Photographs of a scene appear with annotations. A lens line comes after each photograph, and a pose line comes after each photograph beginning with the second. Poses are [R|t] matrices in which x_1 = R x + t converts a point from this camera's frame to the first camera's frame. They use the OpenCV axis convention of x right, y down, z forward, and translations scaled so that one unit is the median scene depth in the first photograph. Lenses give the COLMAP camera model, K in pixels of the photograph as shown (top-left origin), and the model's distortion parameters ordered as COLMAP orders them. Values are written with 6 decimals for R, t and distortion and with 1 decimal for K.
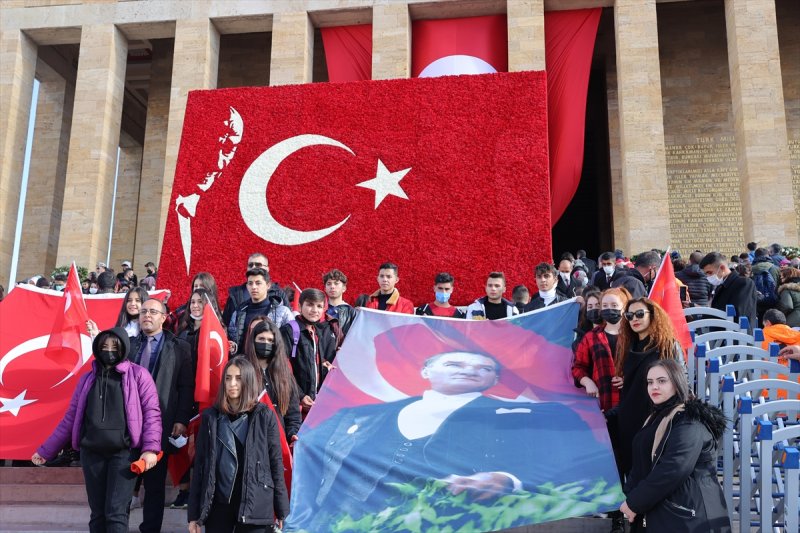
lens RADIAL K [[870.8, 0, 389.1], [0, 870.8, 266.5], [0, 0, 1]] dist [-0.004422, 0.204545]
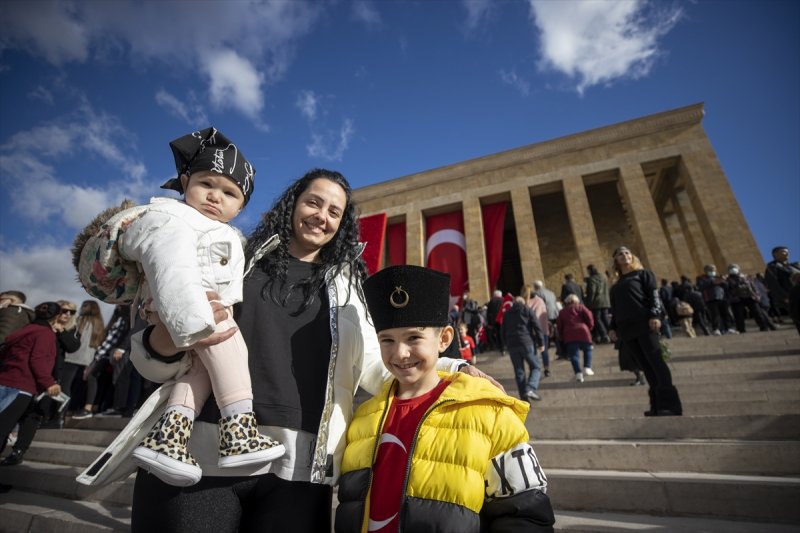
lens RADIAL K [[365.9, 0, 400.0], [0, 365.9, 266.5], [0, 0, 1]] dist [-0.044299, 0.014955]
pose [[0.973903, -0.103353, -0.202065, 0.353362], [0.063876, 0.979130, -0.192938, 0.069341], [0.217788, 0.174996, 0.960179, 0.197785]]
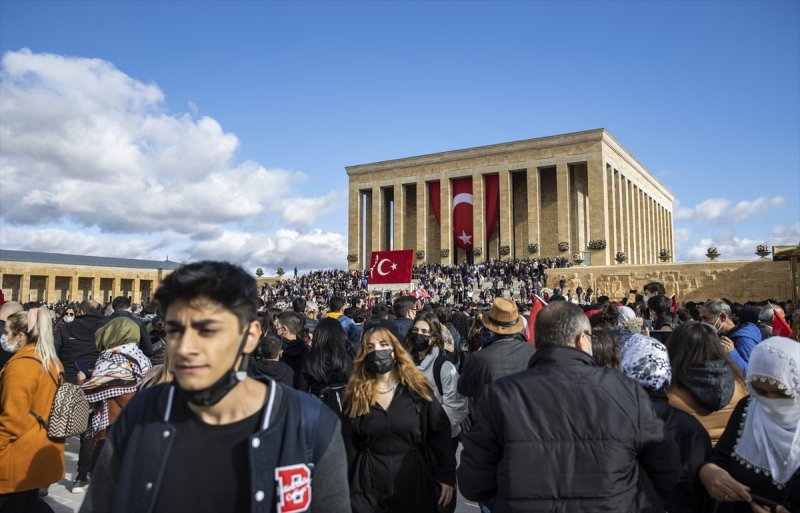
lens RADIAL K [[603.2, 0, 408.4], [0, 603.2, 242.6], [0, 0, 1]] dist [-0.080174, 0.001246]
pose [[0.920072, -0.055293, -0.387828, 2.013331], [0.110933, 0.986241, 0.122565, -0.869338], [0.375715, -0.155791, 0.913546, -3.464454]]
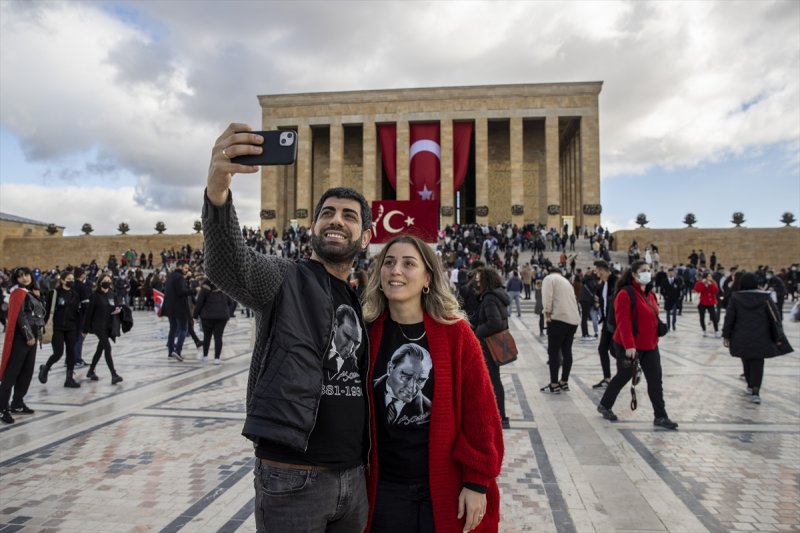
lens RADIAL K [[594.1, 0, 400.0], [0, 594.1, 266.5], [0, 0, 1]] dist [-0.110015, 0.105266]
pose [[0.999587, -0.013834, 0.025187, -0.160507], [0.007936, 0.975301, 0.220738, -0.623244], [-0.027619, -0.220447, 0.975008, -2.676611]]
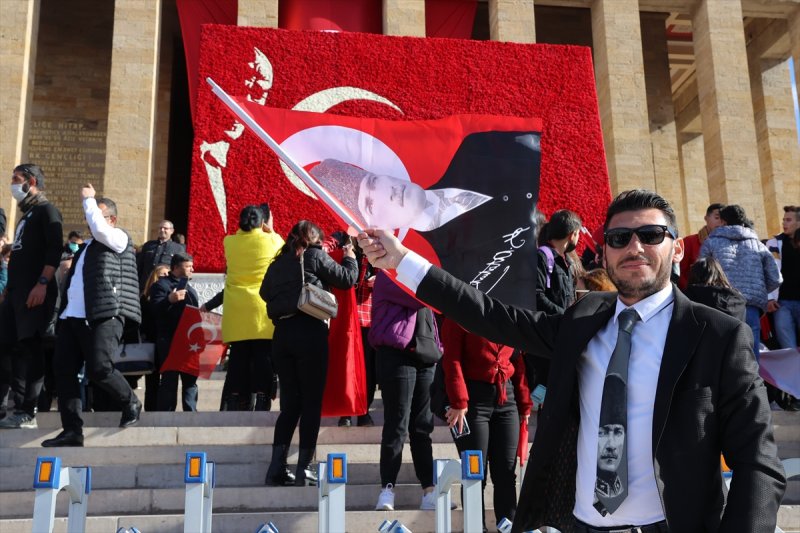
lens RADIAL K [[948.1, 0, 419.0], [0, 948.1, 263.5], [0, 0, 1]] dist [0.057660, 0.023484]
pose [[0.950166, 0.046049, 0.308324, -0.315585], [-0.041782, 0.998918, -0.020430, 0.048709], [-0.308931, 0.006530, 0.951062, 0.032703]]
